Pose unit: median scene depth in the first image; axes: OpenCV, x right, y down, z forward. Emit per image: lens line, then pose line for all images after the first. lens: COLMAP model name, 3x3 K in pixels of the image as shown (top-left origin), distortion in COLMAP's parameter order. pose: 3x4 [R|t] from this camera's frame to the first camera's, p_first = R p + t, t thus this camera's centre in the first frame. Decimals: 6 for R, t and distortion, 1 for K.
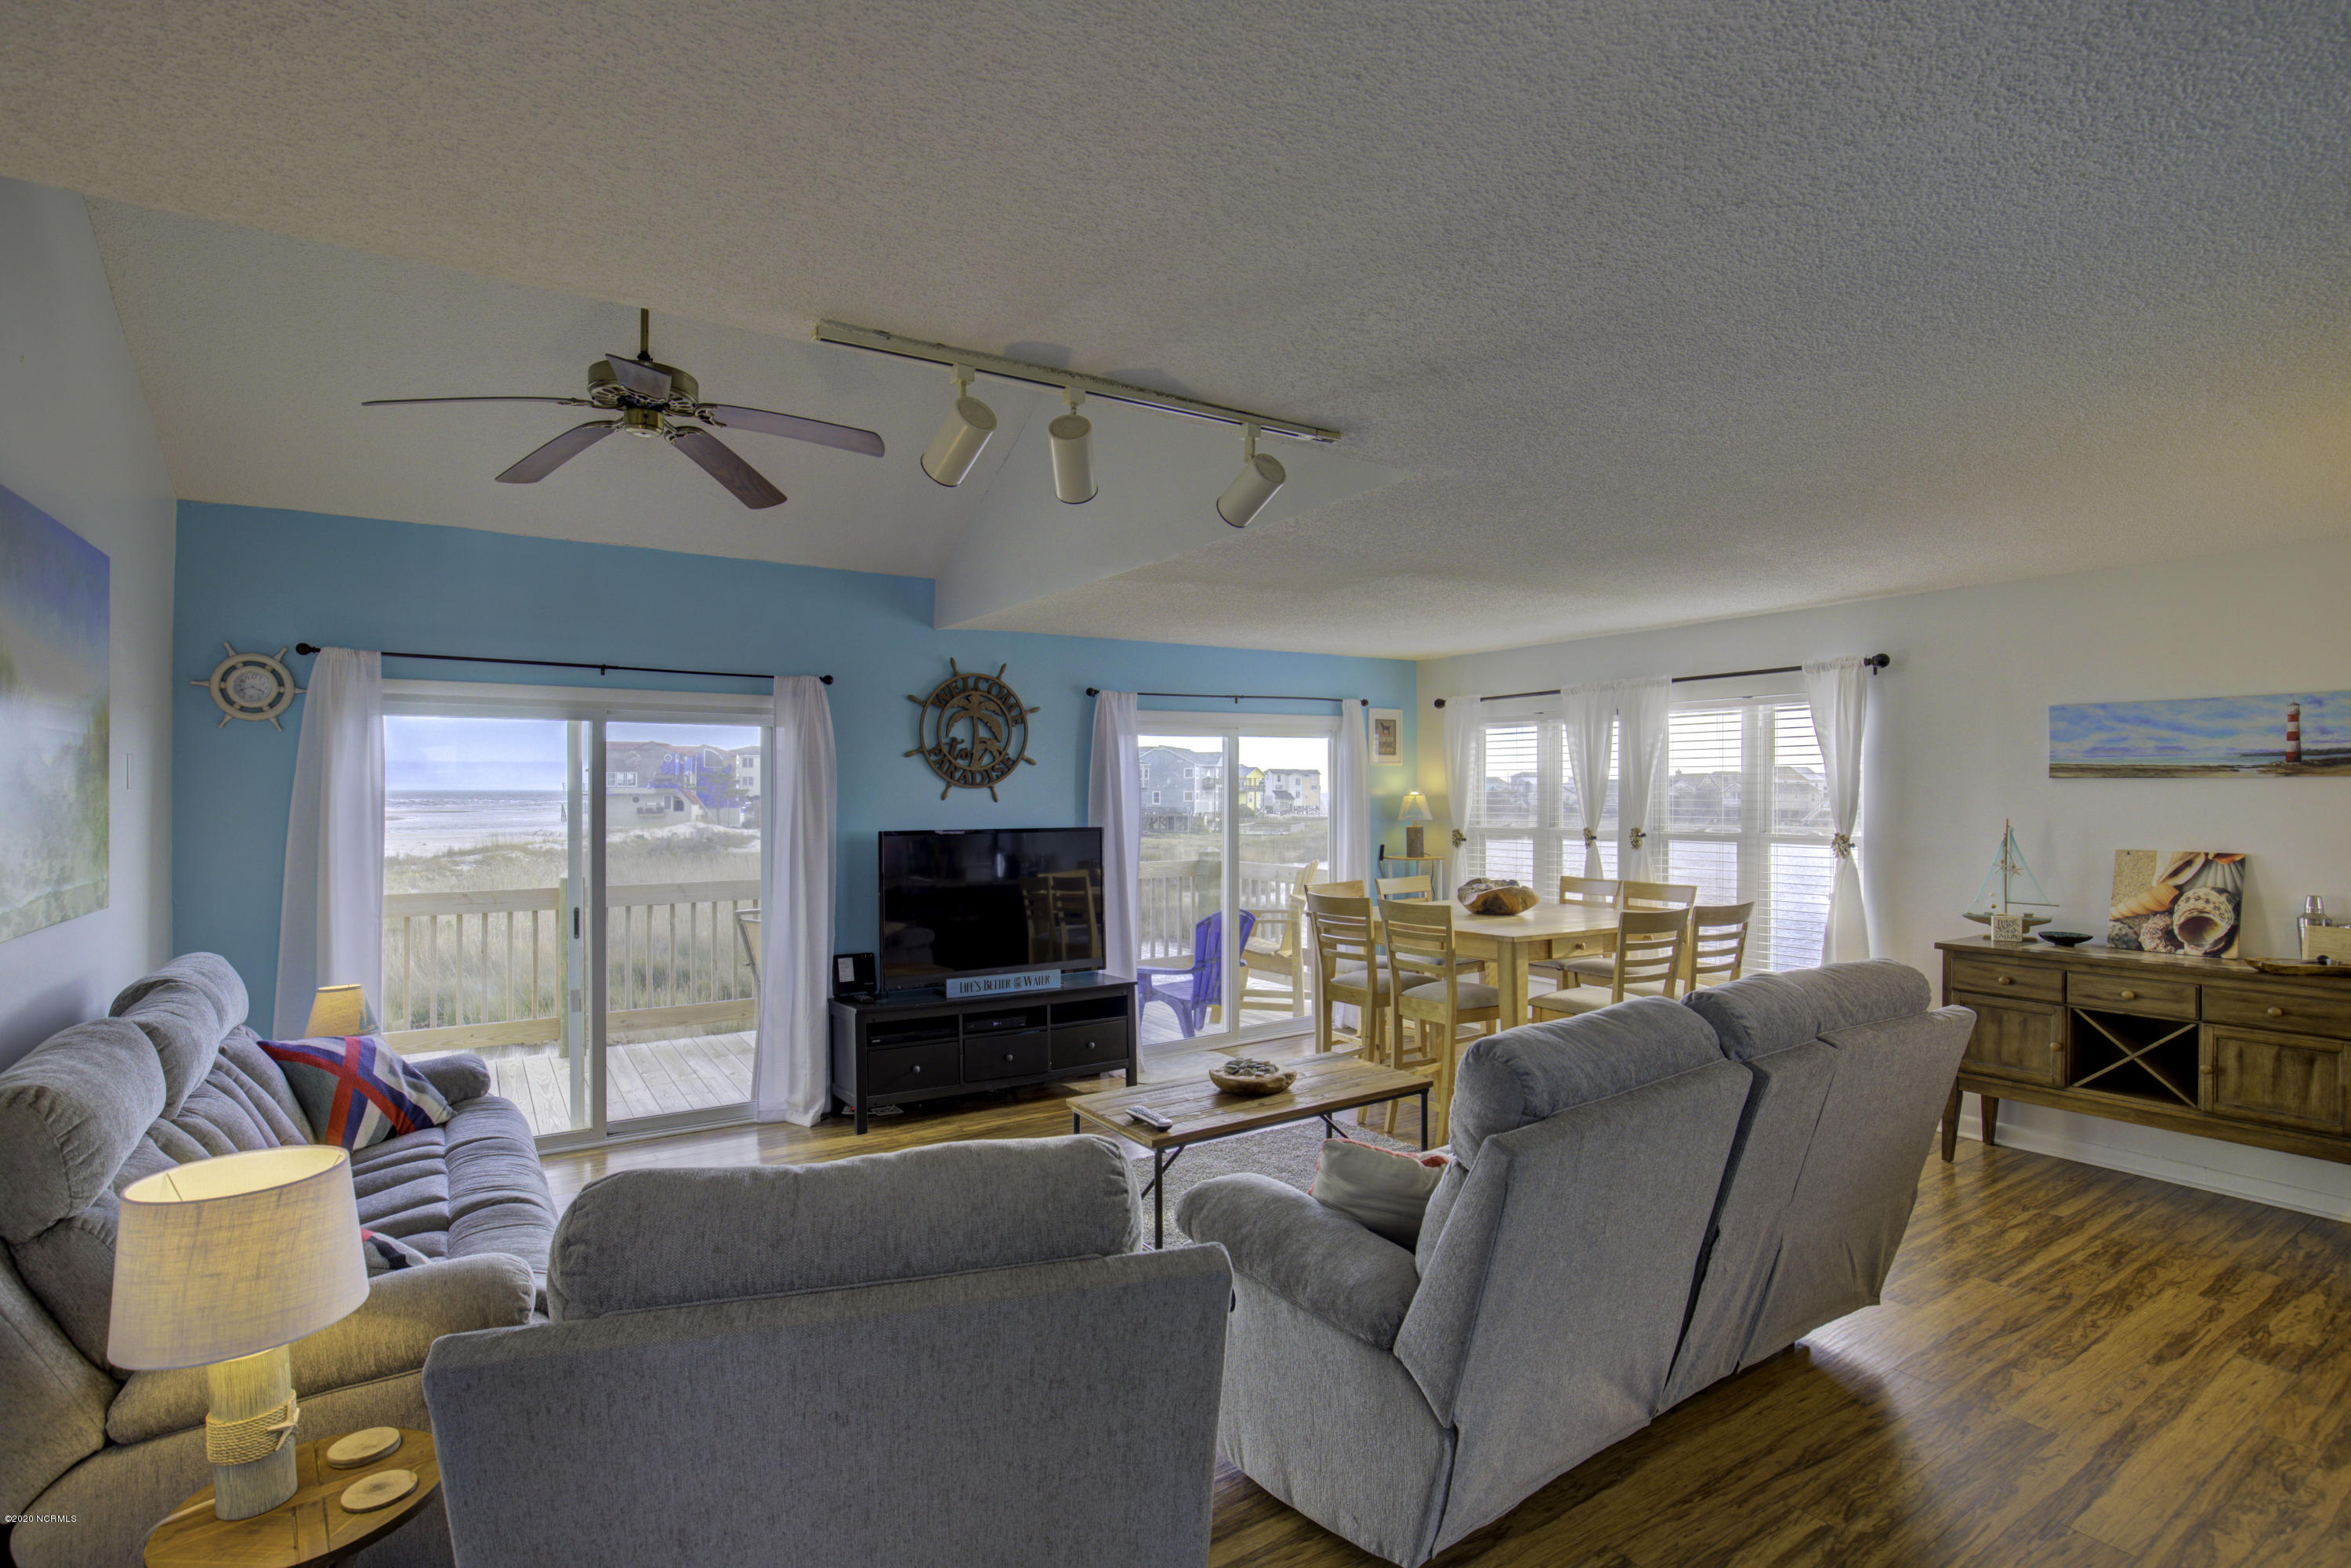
lens RADIAL K [[1116.5, 0, 1178.7], [0, 1116.5, 782.8], [0, 0, 1]] dist [-0.029047, -0.000178]
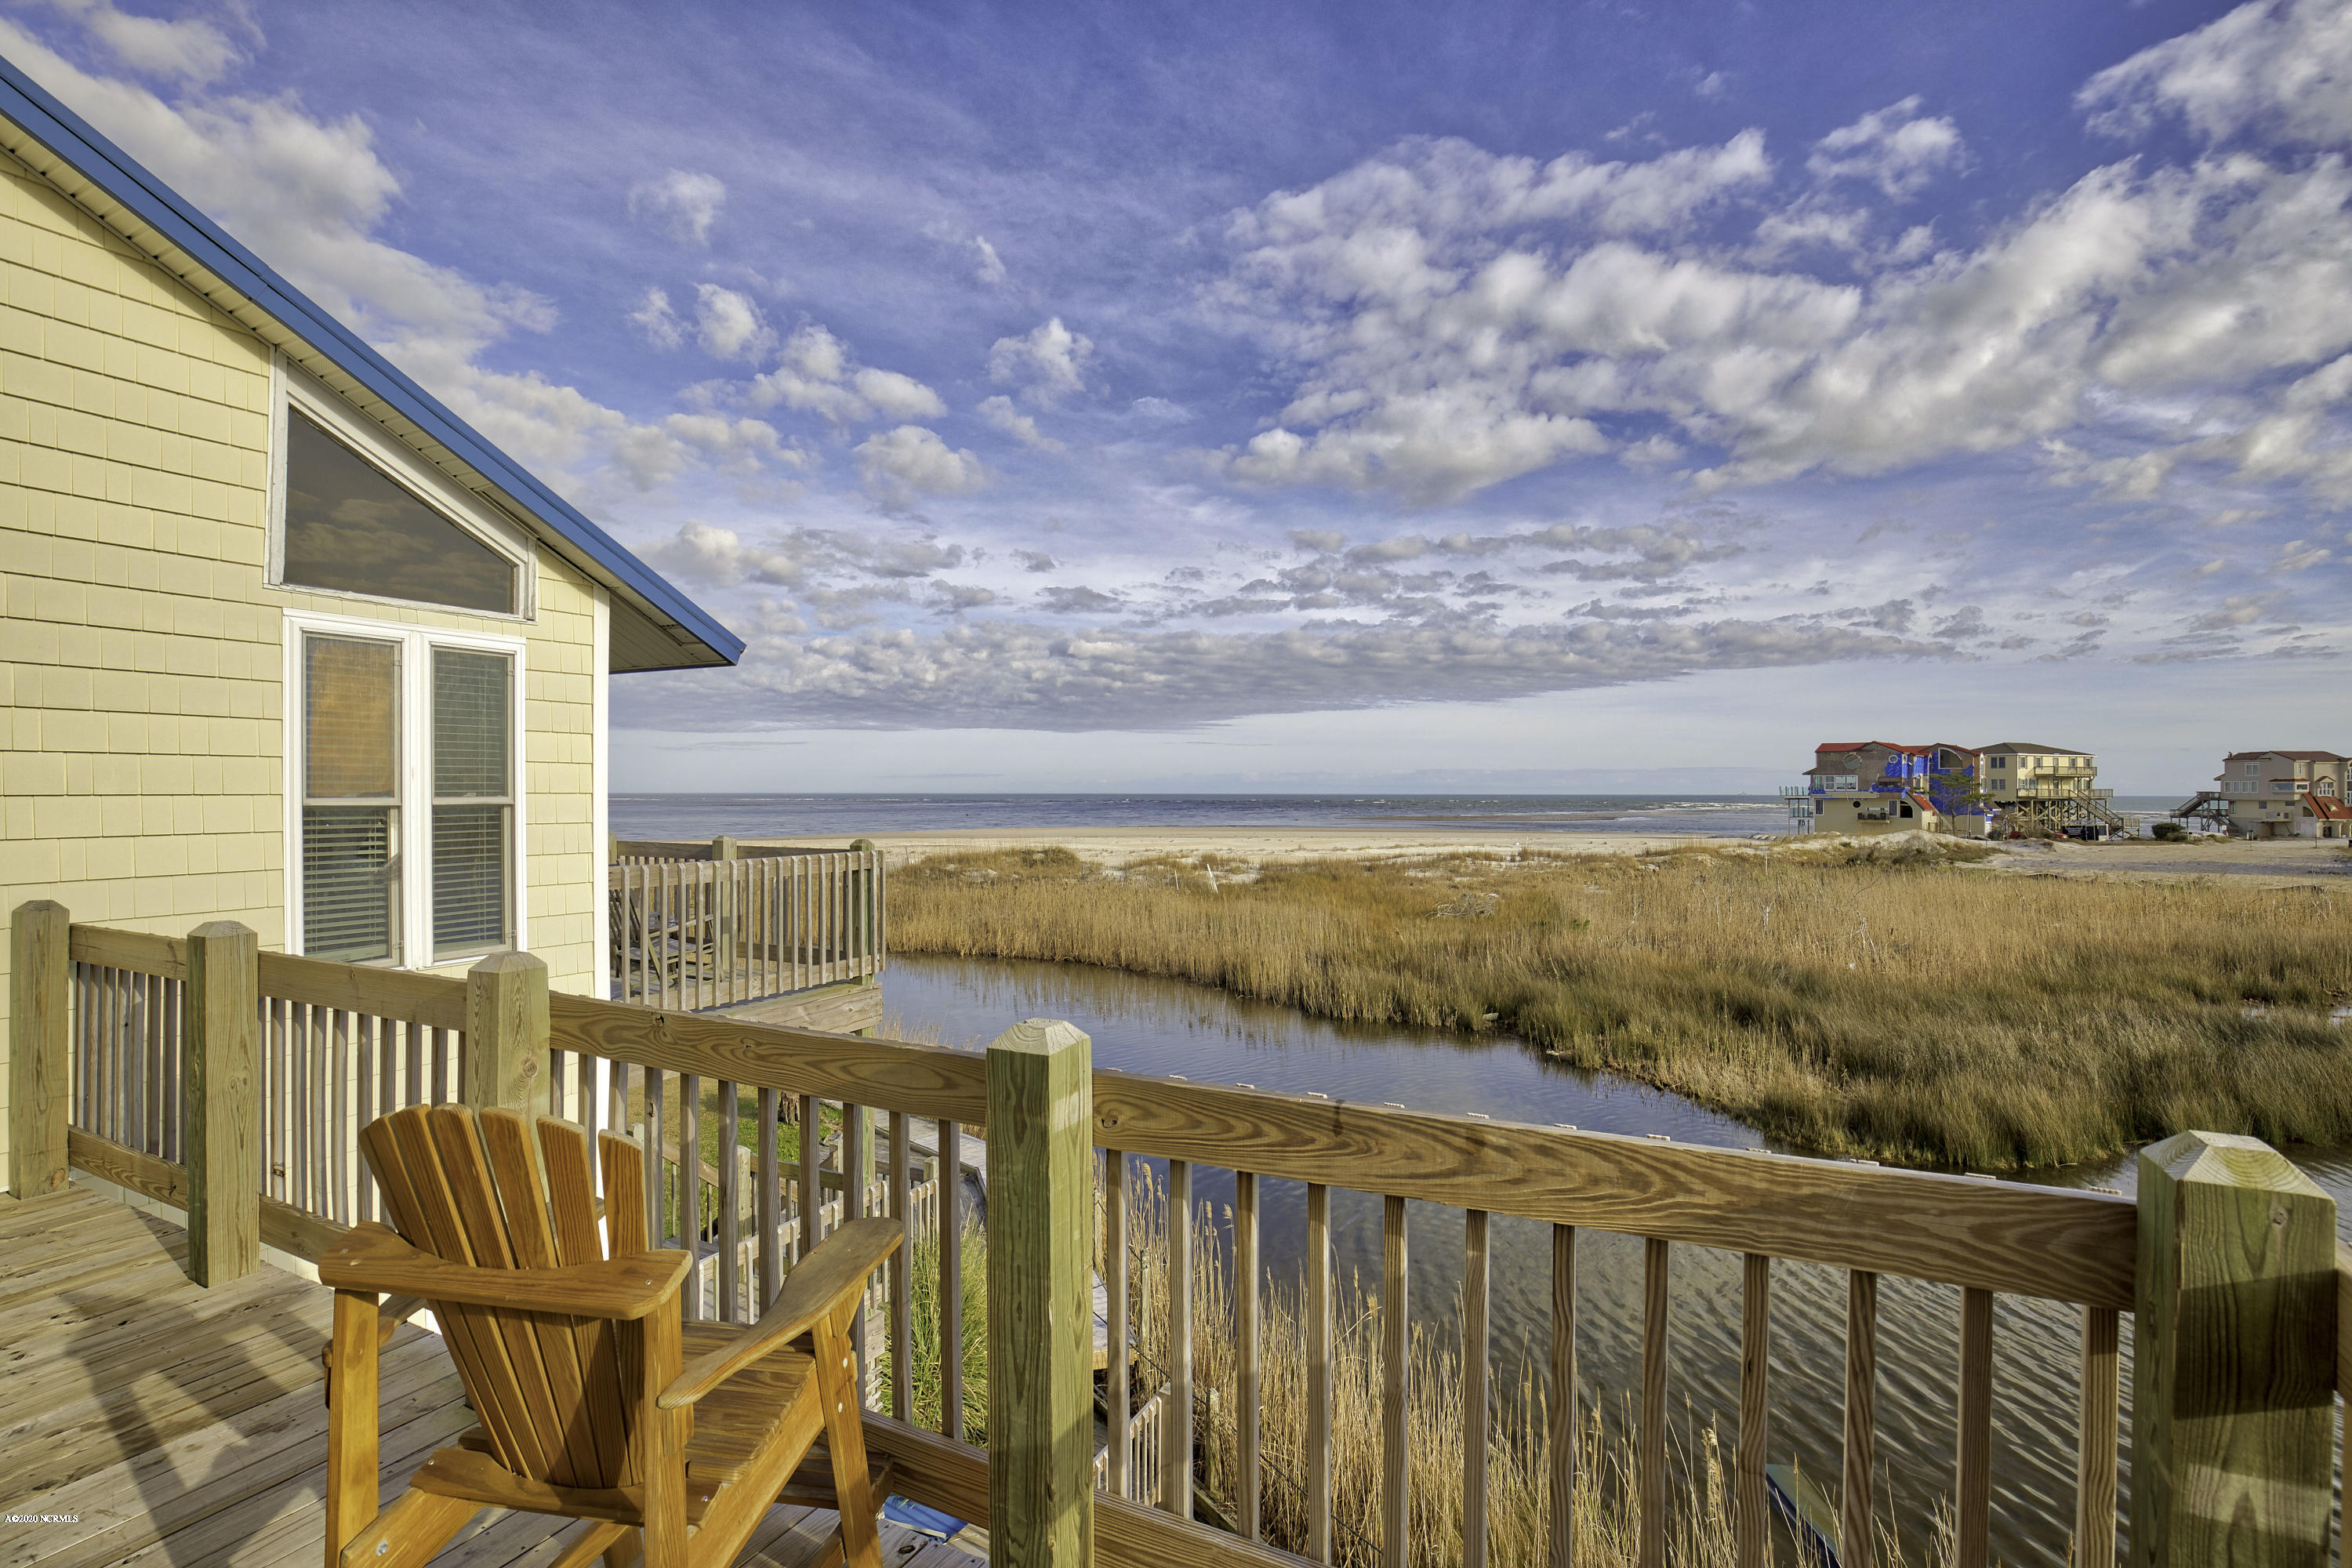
lens RADIAL K [[1075.3, 0, 1181.7], [0, 1075.3, 786.8], [0, 0, 1]] dist [-0.034834, 0.007232]
pose [[0.498055, -0.003859, -0.867137, 0.124857], [0.002857, 0.999992, -0.002809, 0.025107], [0.867141, -0.001078, 0.498062, 1.498240]]
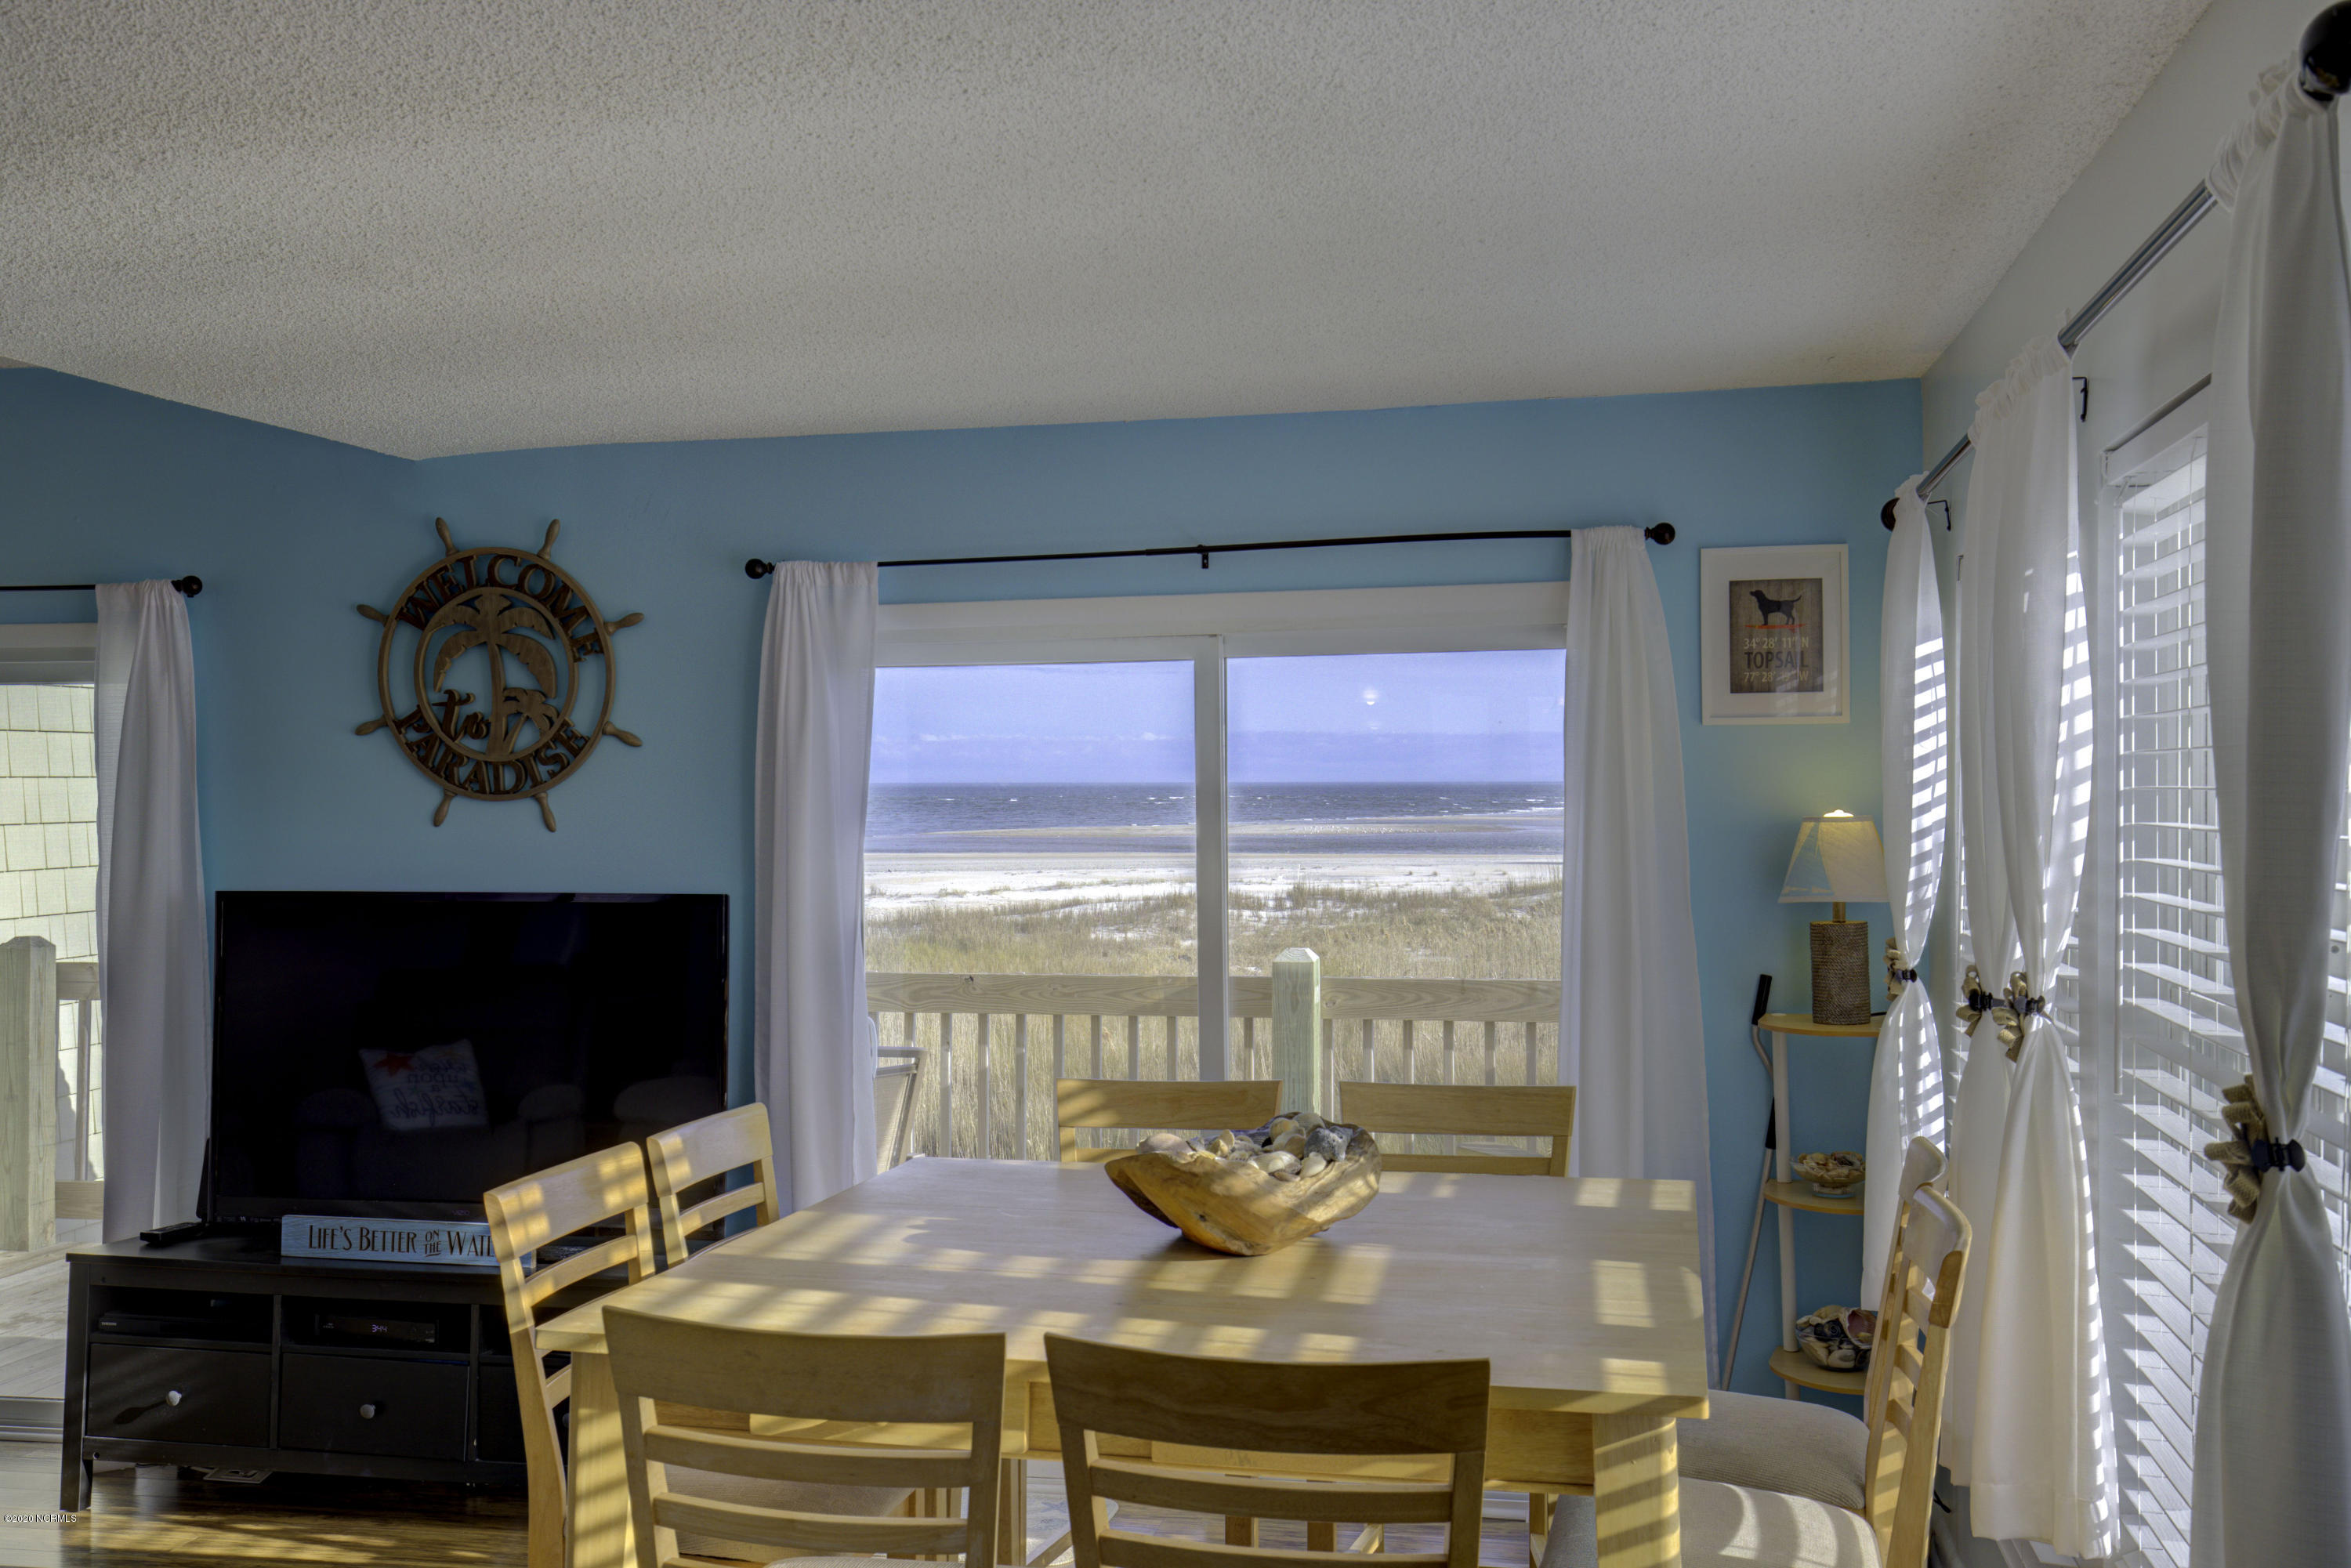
lens RADIAL K [[2209.0, 0, 1176.5], [0, 2209.0, 786.5], [0, 0, 1]] dist [0.037689, 0.001163]
pose [[0.708338, -0.000910, -0.705873, 0.704850], [0.007676, 0.999950, 0.006413, -0.005039], [0.705832, -0.009961, 0.708309, 0.603707]]
